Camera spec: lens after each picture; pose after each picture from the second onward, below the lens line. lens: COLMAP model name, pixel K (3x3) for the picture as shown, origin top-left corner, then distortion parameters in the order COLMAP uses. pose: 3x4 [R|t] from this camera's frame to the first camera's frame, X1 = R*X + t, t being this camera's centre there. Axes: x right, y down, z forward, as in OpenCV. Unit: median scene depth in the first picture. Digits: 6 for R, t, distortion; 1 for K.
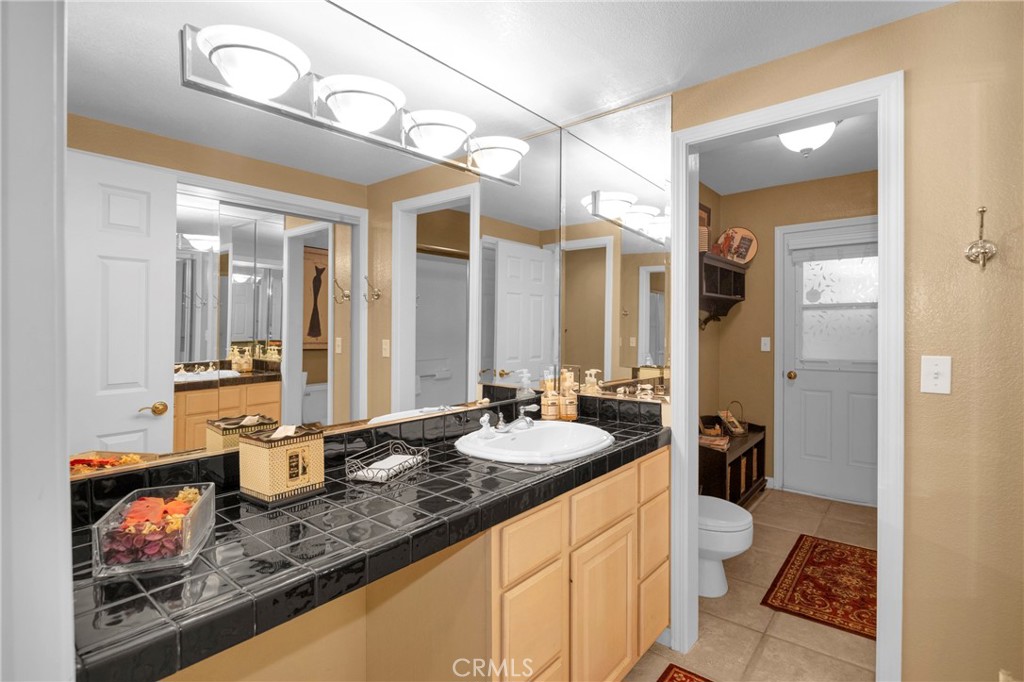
lens RADIAL K [[496.5, 0, 511.1], [0, 496.5, 334.5], [0, 0, 1]] dist [0.000786, 0.000062]
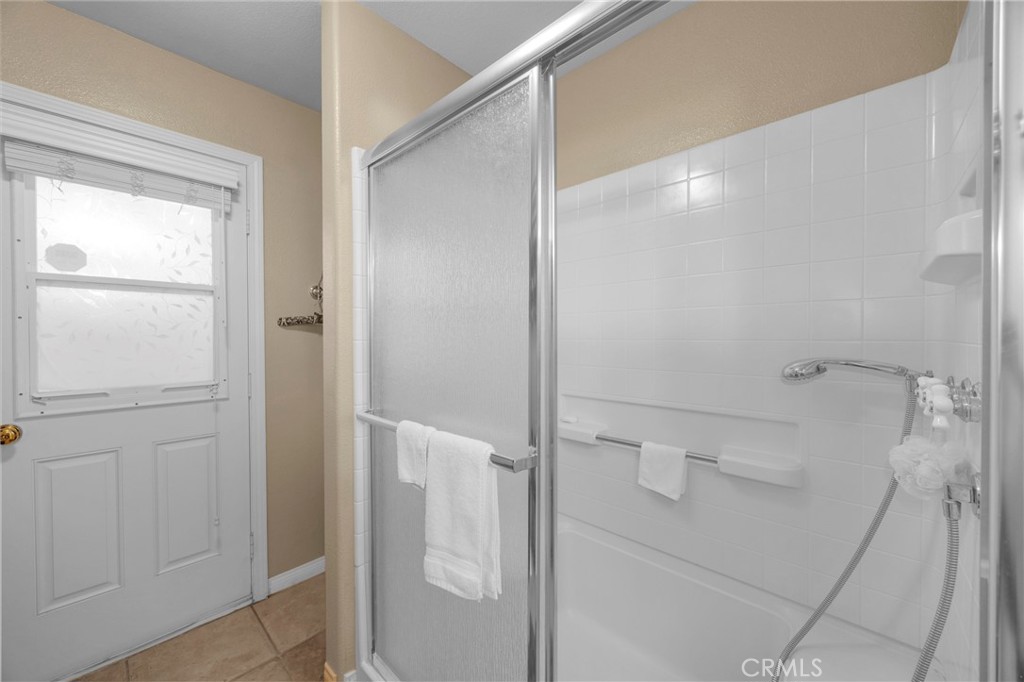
lens RADIAL K [[392.8, 0, 510.6], [0, 392.8, 337.8], [0, 0, 1]] dist [-0.001500, -0.000121]
pose [[0.068007, -0.008052, 0.997652, 0.263103], [0.001817, 0.999967, 0.007947, -0.002618], [-0.997683, 0.001272, 0.068019, 0.549465]]
